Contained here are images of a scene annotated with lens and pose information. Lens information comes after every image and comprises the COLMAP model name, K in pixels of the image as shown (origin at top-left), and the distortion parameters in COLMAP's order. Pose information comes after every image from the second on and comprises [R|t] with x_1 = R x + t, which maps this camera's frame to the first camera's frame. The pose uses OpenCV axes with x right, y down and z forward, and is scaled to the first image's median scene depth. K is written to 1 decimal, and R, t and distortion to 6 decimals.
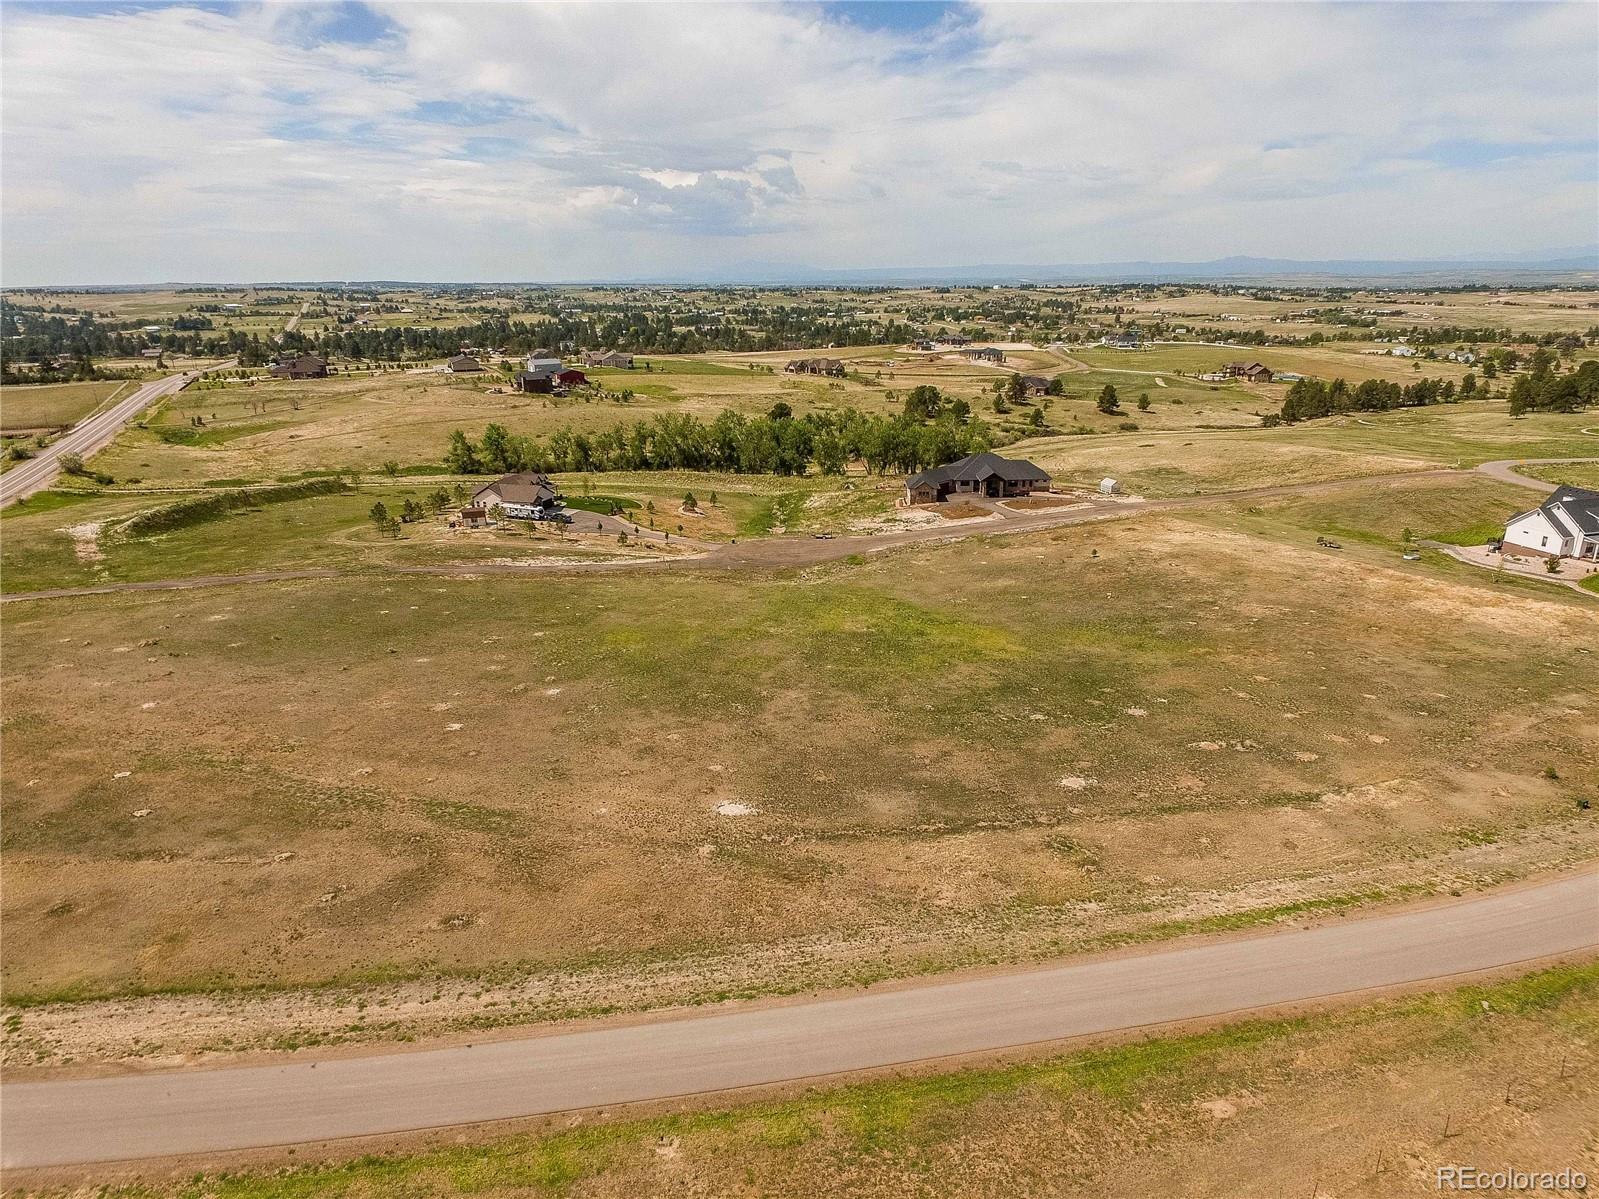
lens RADIAL K [[963.6, 0, 799.5], [0, 963.6, 599.5], [0, 0, 1]] dist [-0.008762, 0.012245]
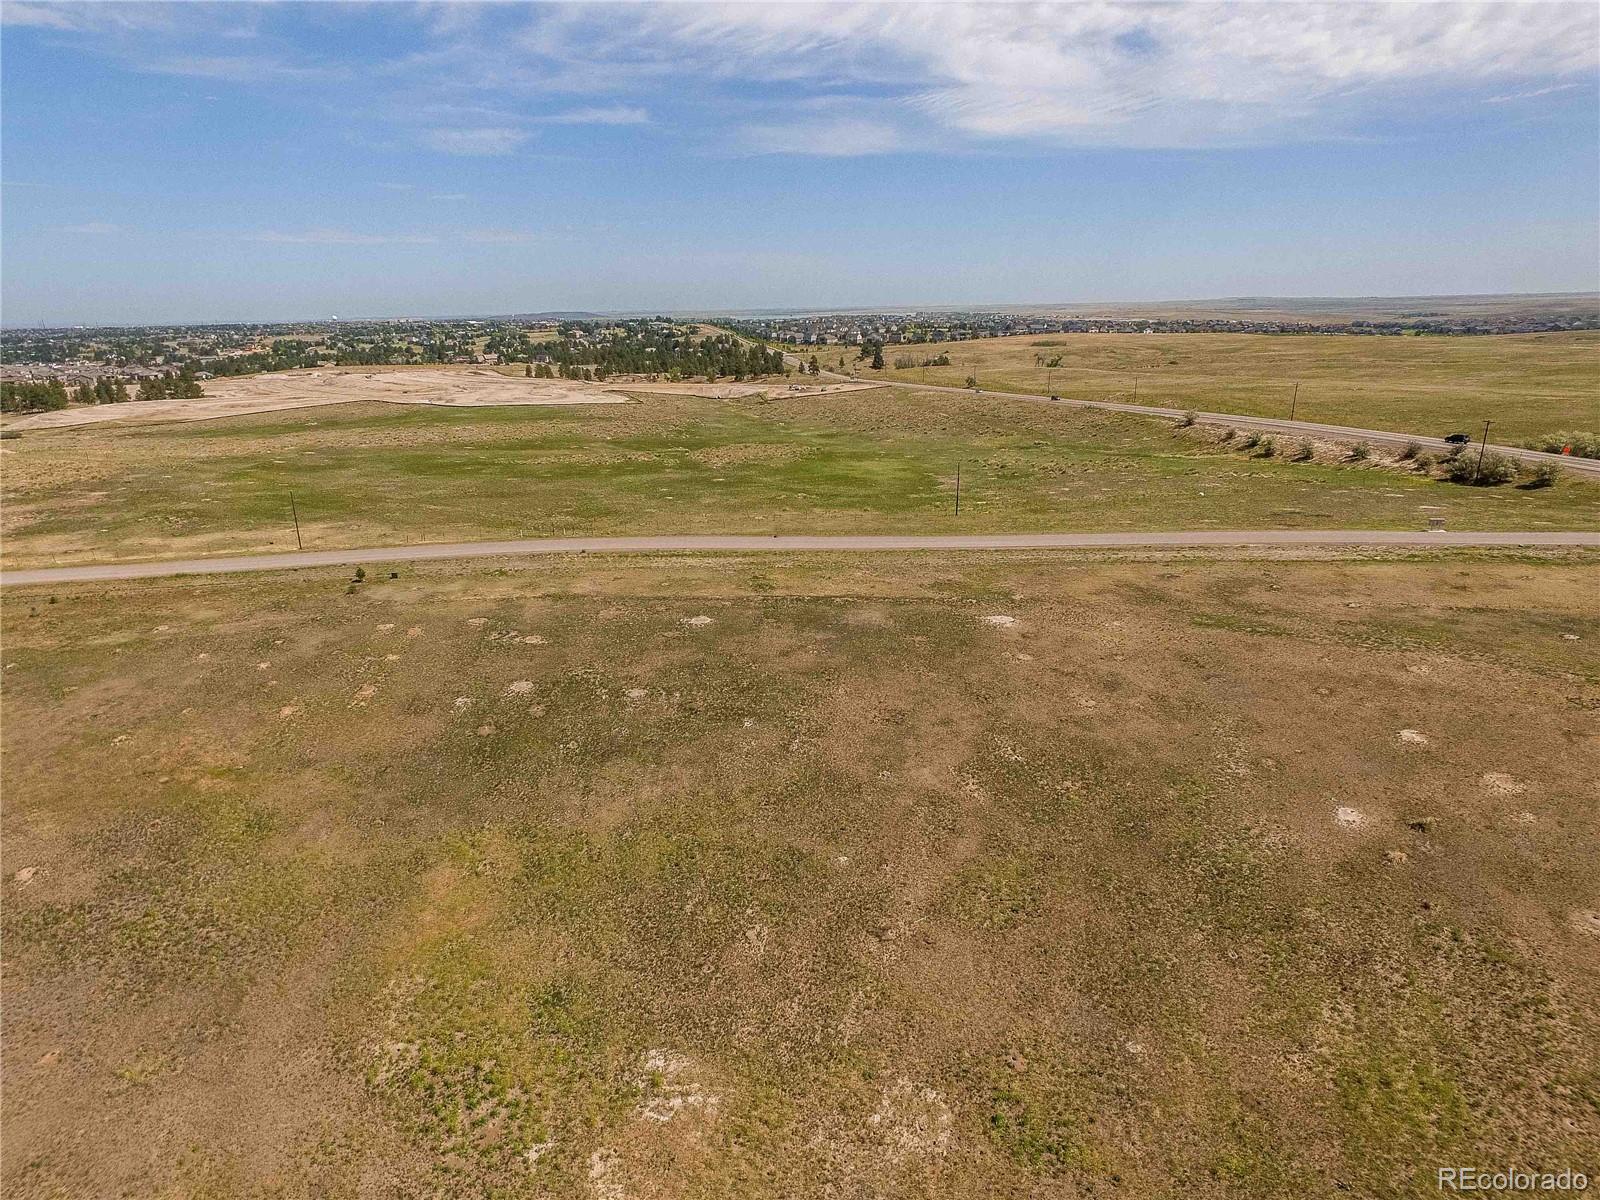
lens RADIAL K [[923.8, 0, 800.0], [0, 923.8, 600.0], [0, 0, 1]] dist [0.000209, 0.000923]
pose [[-0.976392, -0.035084, 0.213138, -0.034148], [0.098909, 0.804584, 0.585543, -0.242443], [-0.192031, 0.592801, -0.782120, 0.955963]]
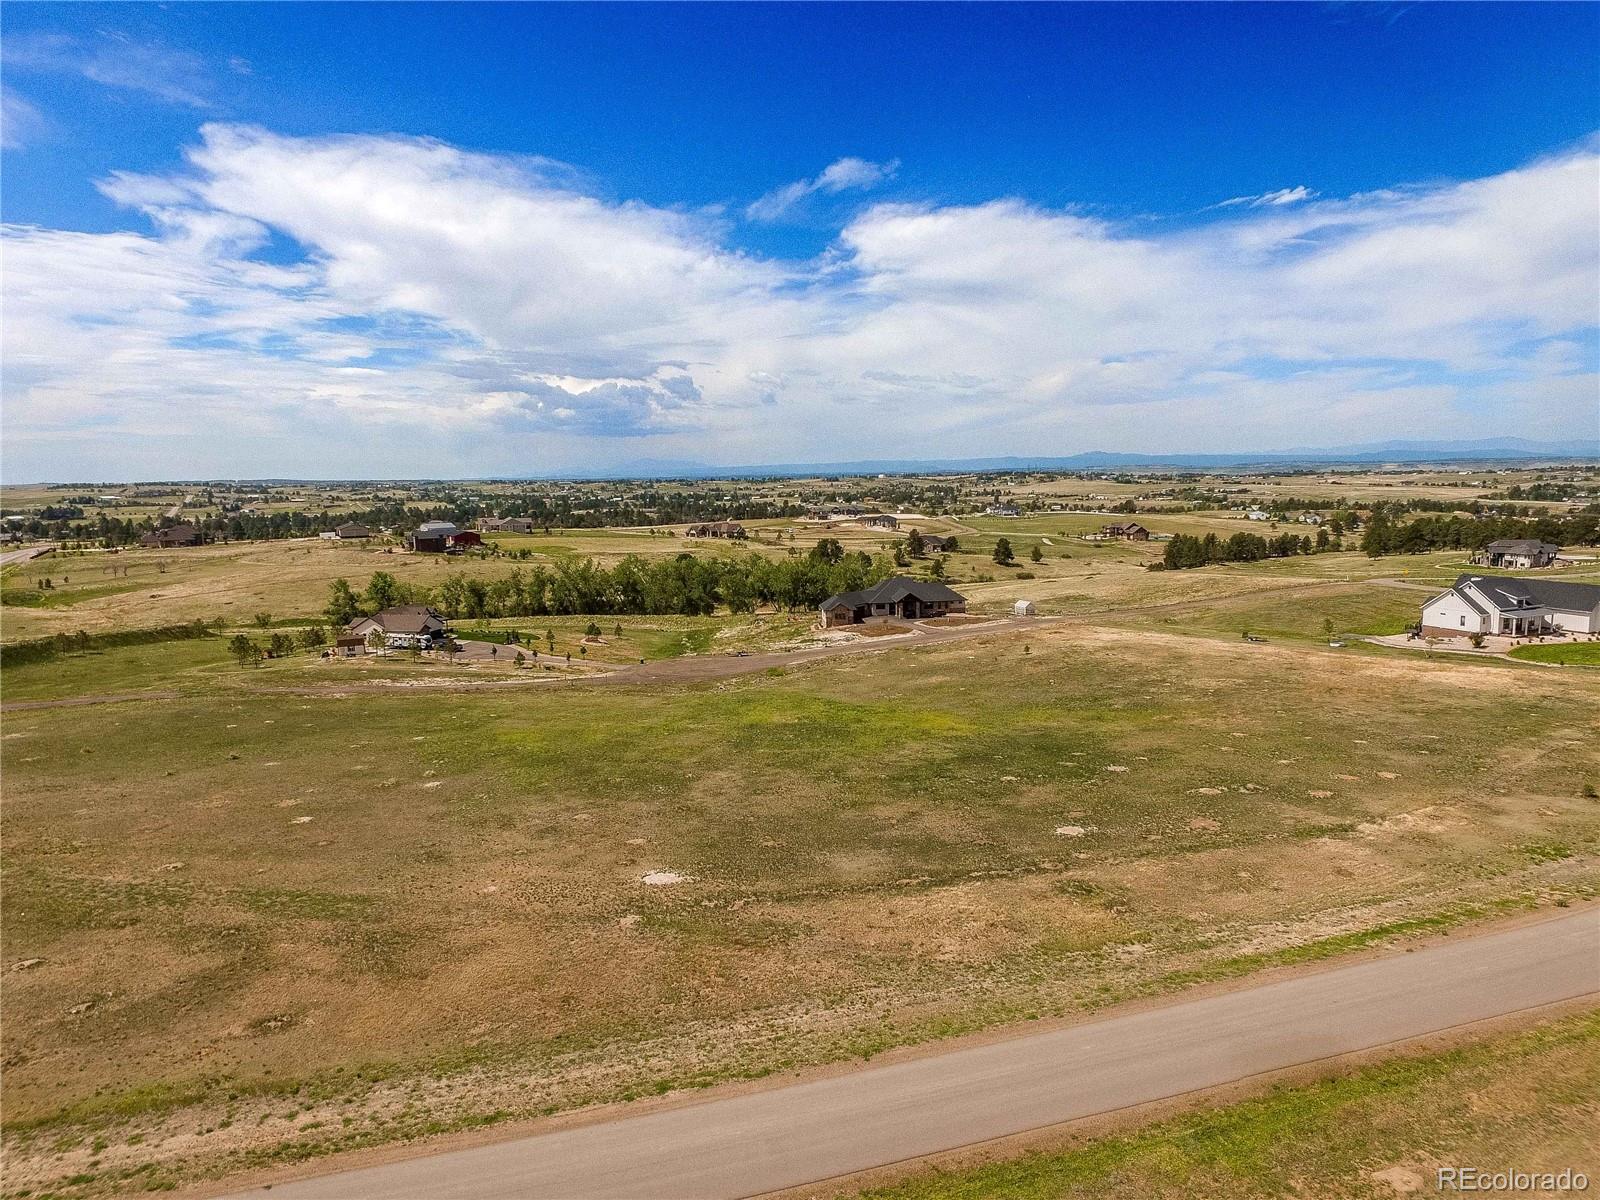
lens RADIAL K [[957.5, 0, 799.1], [0, 957.5, 579.6], [0, 0, 1]] dist [-0.011158, 0.015878]
pose [[0.994066, -0.020058, 0.106916, -0.017983], [0.042275, 0.976830, -0.209799, 0.074043], [-0.100230, 0.213074, 0.971881, 0.088836]]
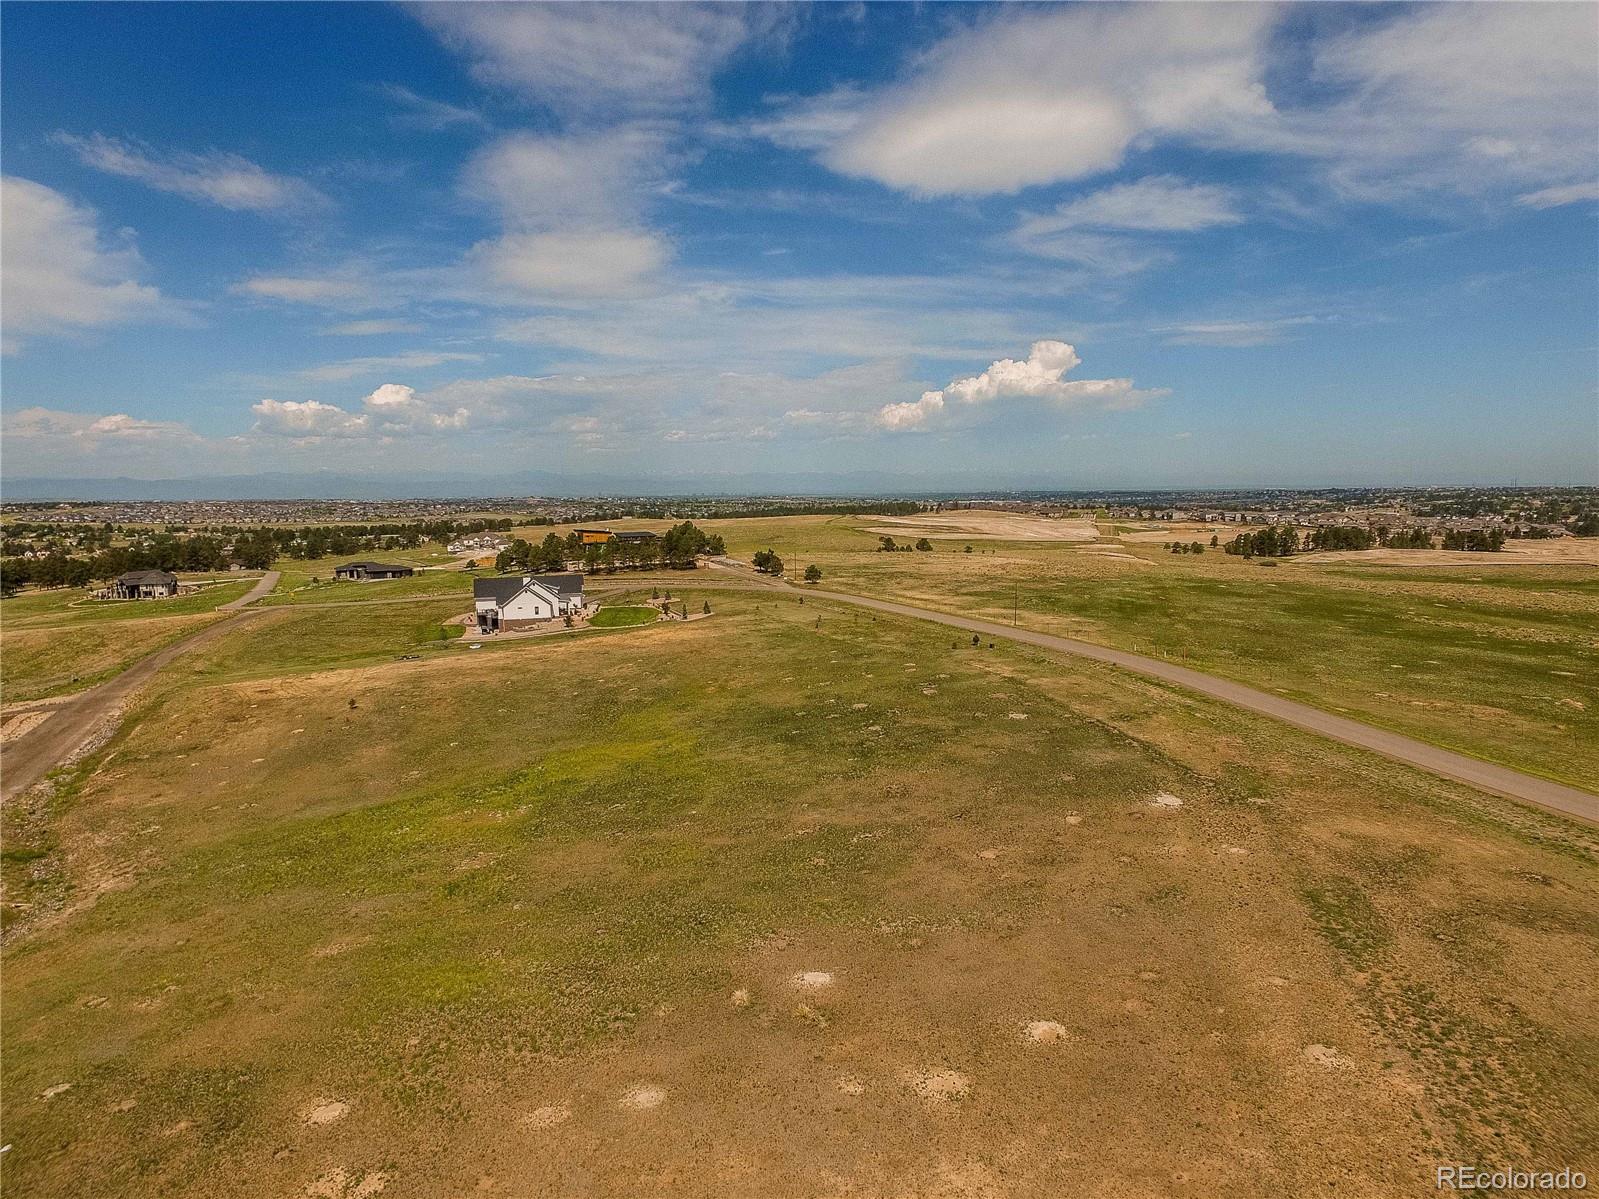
lens RADIAL K [[963.6, 0, 799.5], [0, 963.6, 599.5], [0, 0, 1]] dist [-0.008762, 0.012245]
pose [[-0.036605, -0.104622, 0.993838, -0.489839], [0.329529, 0.937617, 0.110841, -0.096905], [-0.943436, 0.331555, 0.000155, 0.638201]]
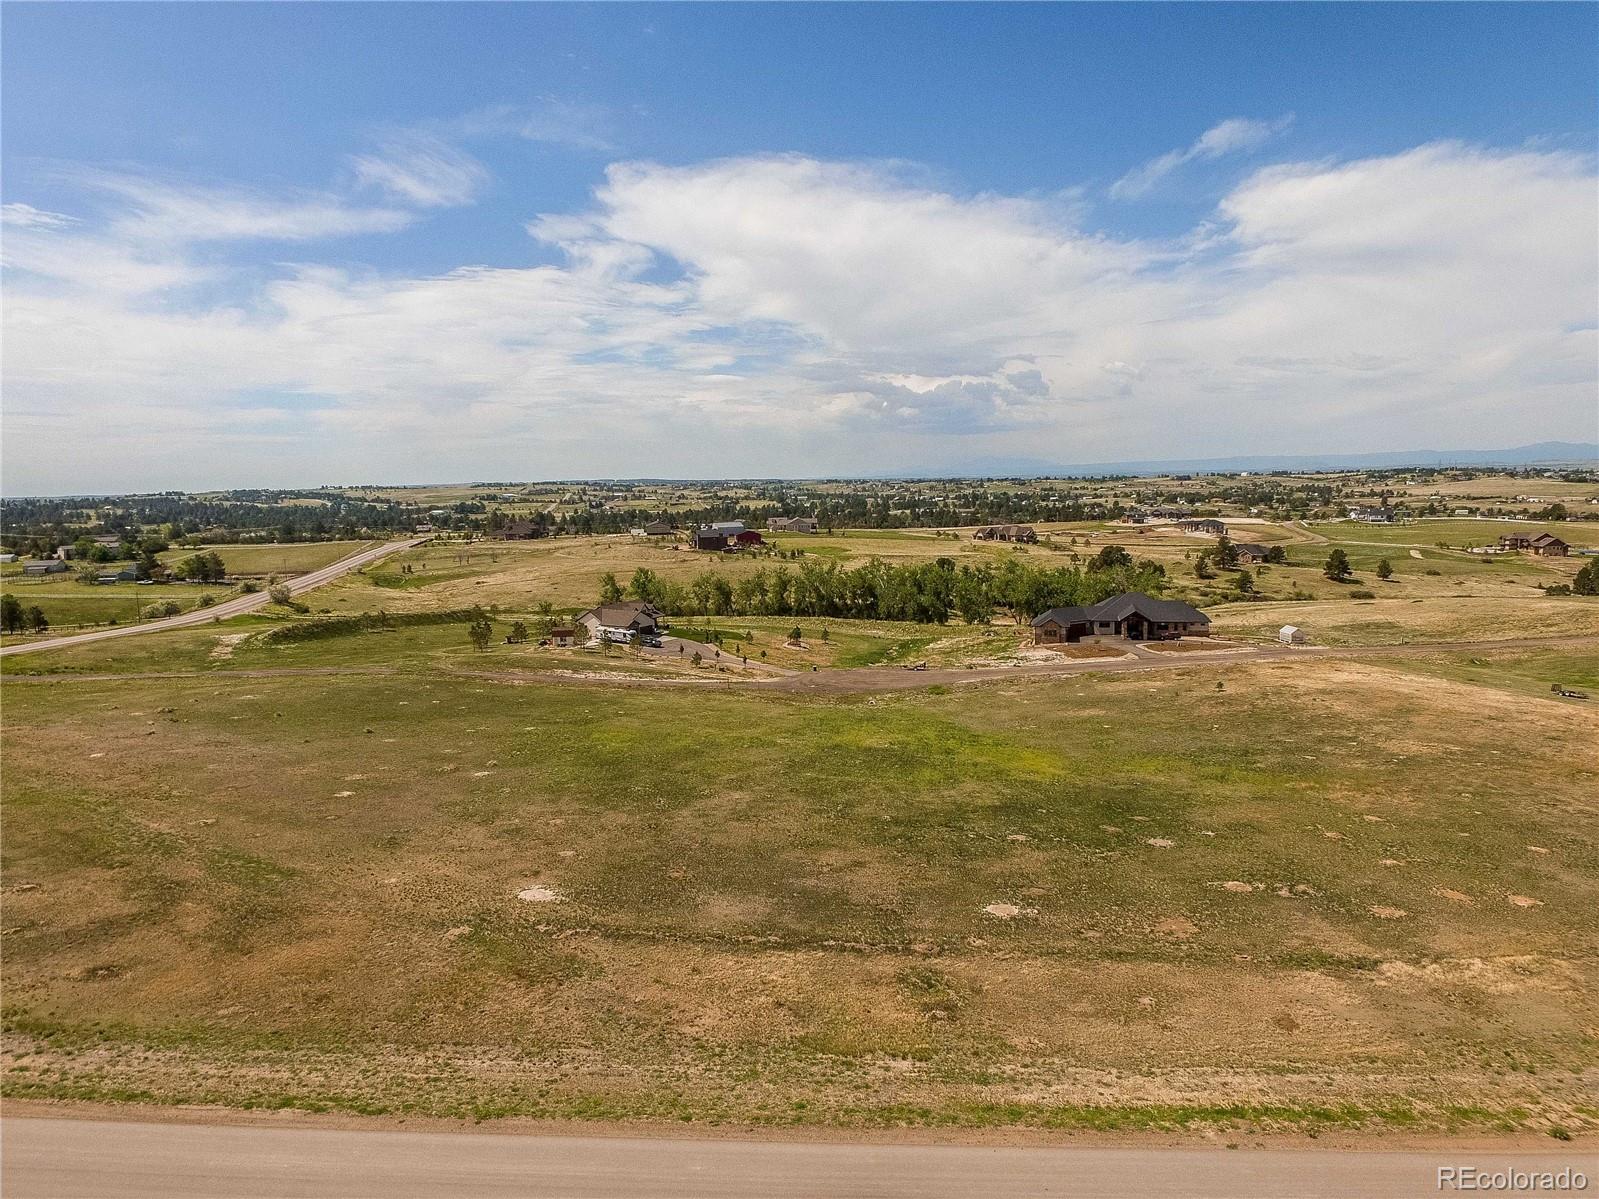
lens RADIAL K [[976.9, 0, 782.6], [0, 976.9, 579.5], [0, 0, 1]] dist [-0.008907, 0.013036]
pose [[0.967252, 0.014992, -0.253373, 0.160546], [-0.069034, 0.976160, -0.205780, 0.058586], [0.244248, 0.216532, 0.945228, 0.121200]]
